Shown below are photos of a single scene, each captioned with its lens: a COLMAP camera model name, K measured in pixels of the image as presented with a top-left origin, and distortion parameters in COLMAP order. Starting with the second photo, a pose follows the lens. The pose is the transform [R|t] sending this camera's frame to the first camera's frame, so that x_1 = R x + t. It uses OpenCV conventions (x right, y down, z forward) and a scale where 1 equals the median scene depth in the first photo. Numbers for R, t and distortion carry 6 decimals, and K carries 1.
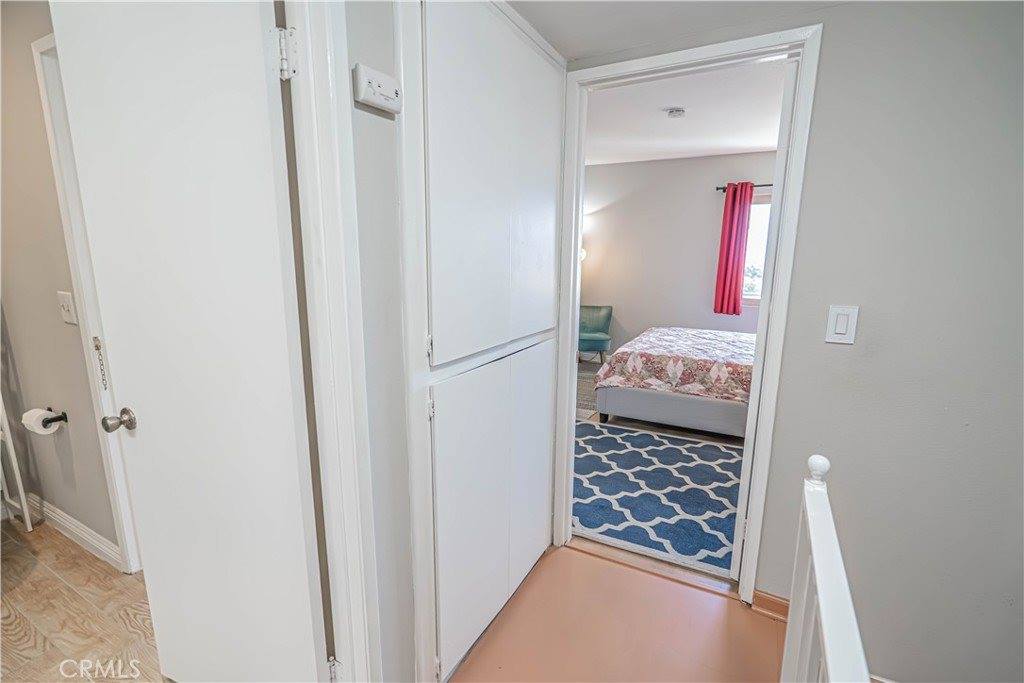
lens RADIAL K [[471.7, 0, 515.6], [0, 471.7, 345.8], [0, 0, 1]] dist [-0.000476, -0.000753]
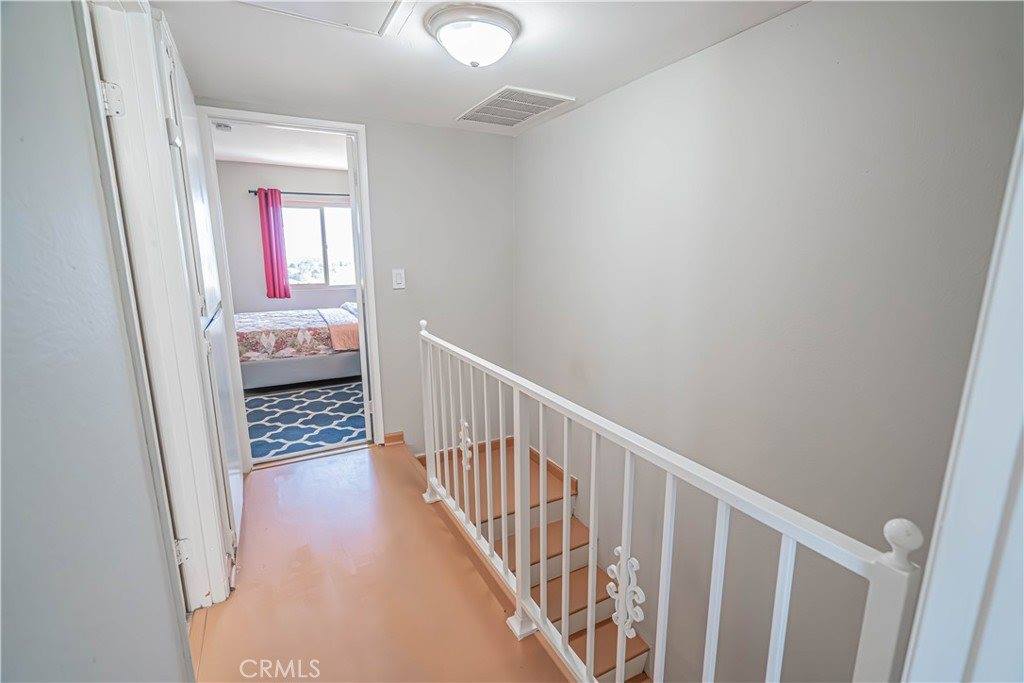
lens RADIAL K [[471.7, 0, 515.8], [0, 471.7, 348.3], [0, 0, 1]] dist [-0.000476, -0.000753]
pose [[0.547333, -0.175577, 0.818290, -0.328319], [0.168681, 0.980824, 0.097624, 0.060178], [-0.819739, 0.084597, 0.566454, -0.231457]]
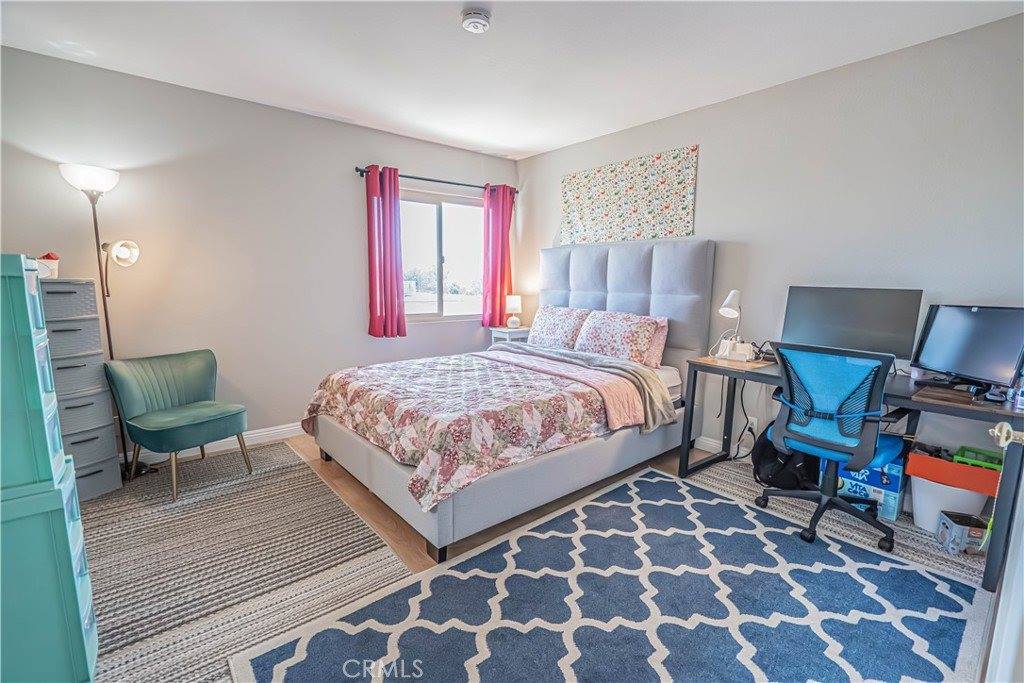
lens RADIAL K [[471.7, 0, 508.5], [0, 471.7, 338.3], [0, 0, 1]] dist [-0.000476, -0.000753]
pose [[0.367010, -0.127195, 0.921480, -0.278502], [0.175744, 0.982249, 0.065587, -0.119924], [-0.913465, 0.137873, 0.382849, 0.782330]]
